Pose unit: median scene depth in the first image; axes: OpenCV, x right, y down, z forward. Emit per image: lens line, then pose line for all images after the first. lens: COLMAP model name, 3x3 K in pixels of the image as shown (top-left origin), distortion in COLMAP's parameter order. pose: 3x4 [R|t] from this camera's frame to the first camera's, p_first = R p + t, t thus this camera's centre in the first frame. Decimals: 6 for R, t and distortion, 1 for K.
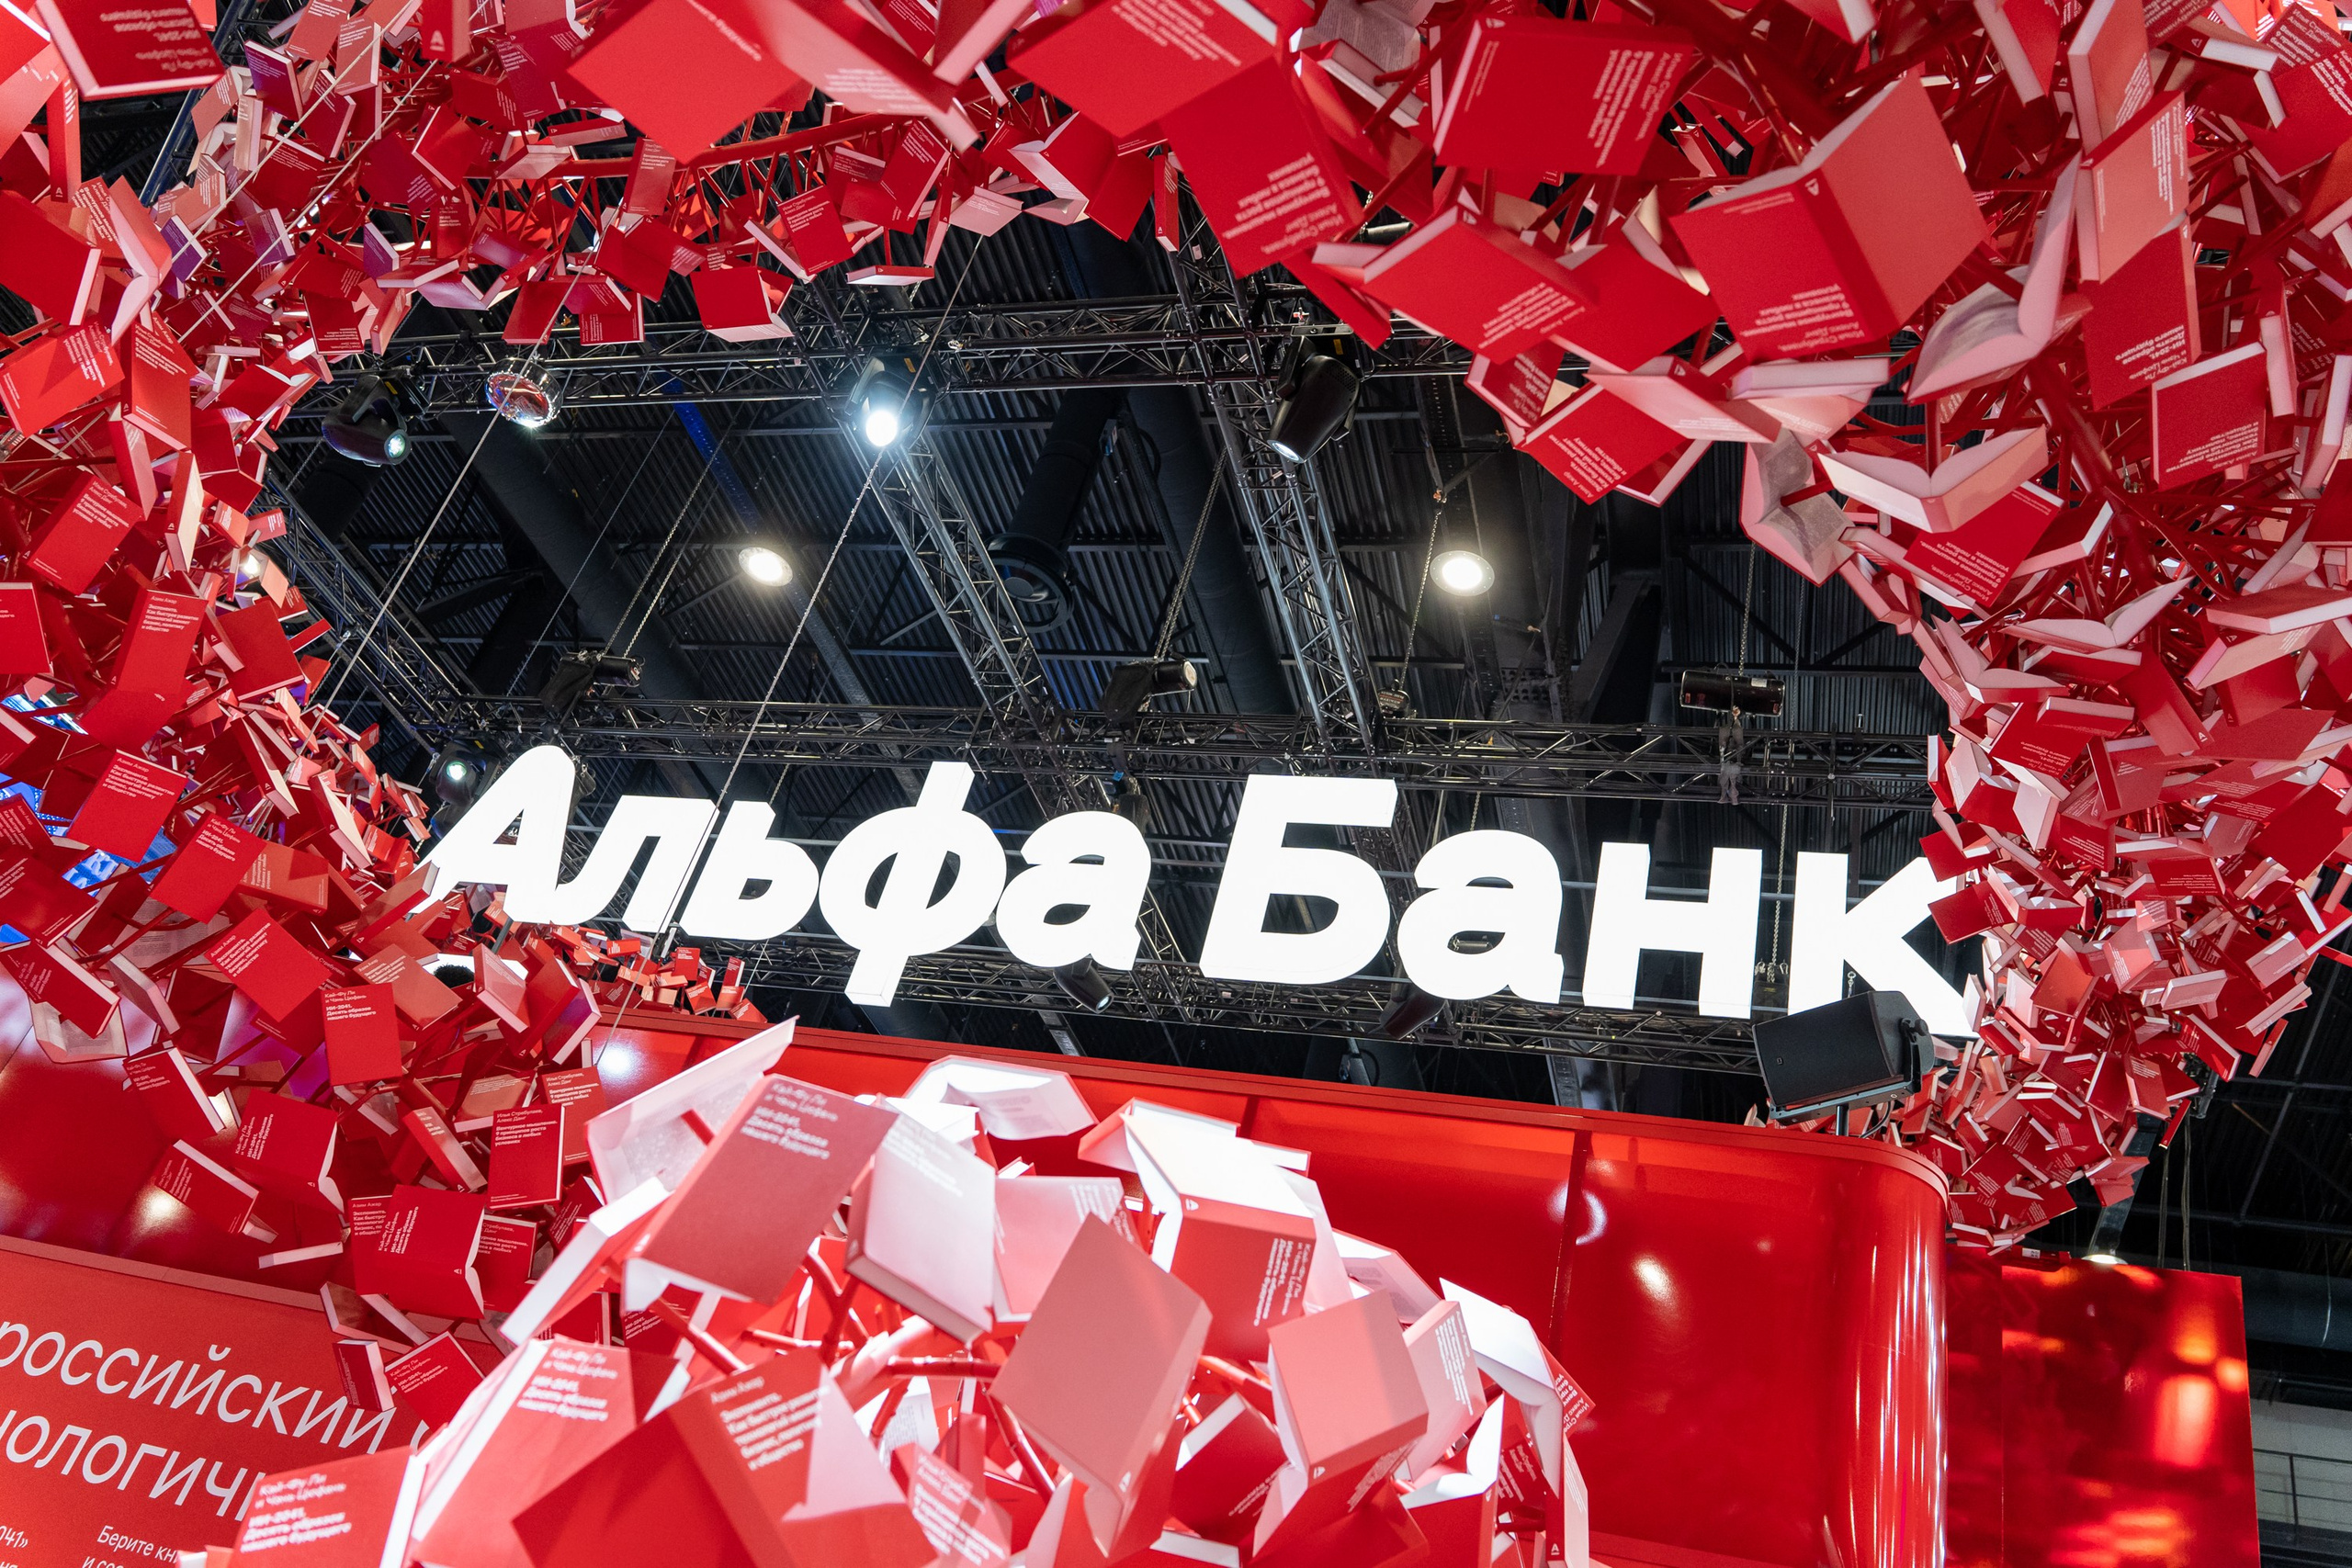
lens RADIAL K [[1828.2, 0, 1176.0], [0, 1828.2, 784.0], [0, 0, 1]] dist [0.023127, -0.059847]
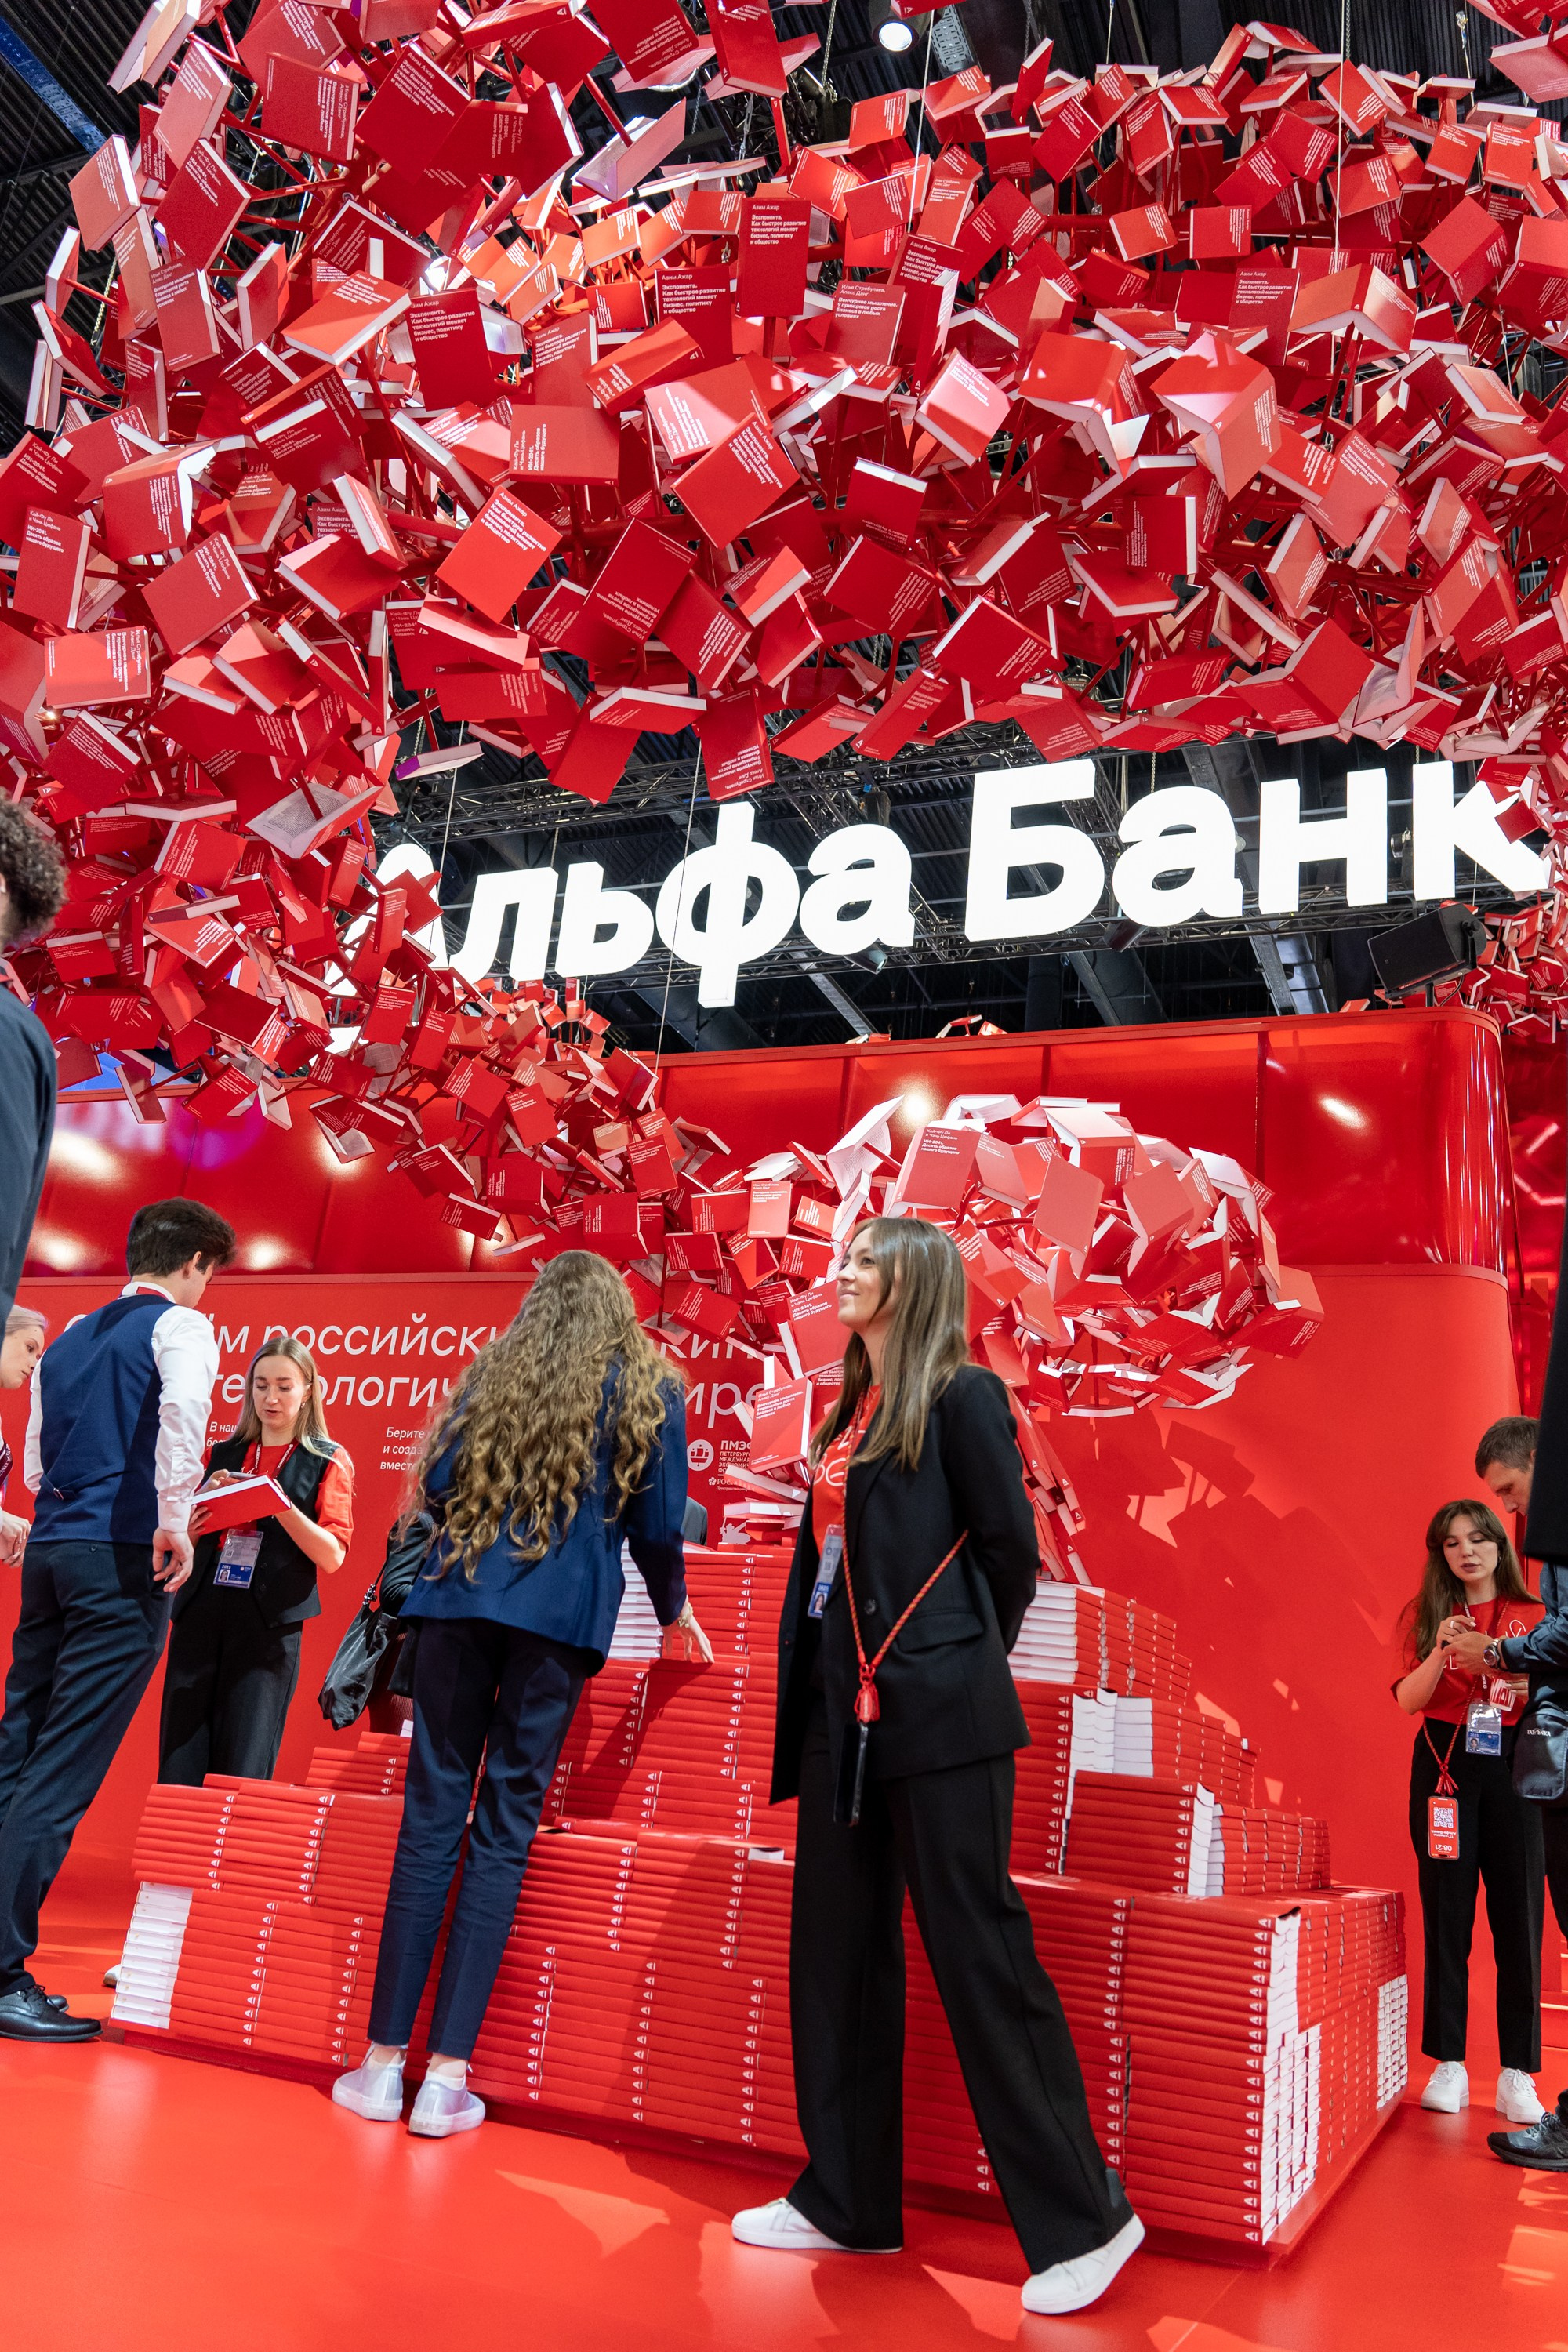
lens RADIAL K [[1828.4, 0, 784.0], [0, 1828.4, 1176.0], [0, 0, 1]] dist [0.023127, -0.059847]
pose [[0.981664, -0.176075, -0.073034, -0.052187], [0.189130, 0.947496, 0.257841, -0.104831], [0.023800, -0.266926, 0.963423, -0.331267]]
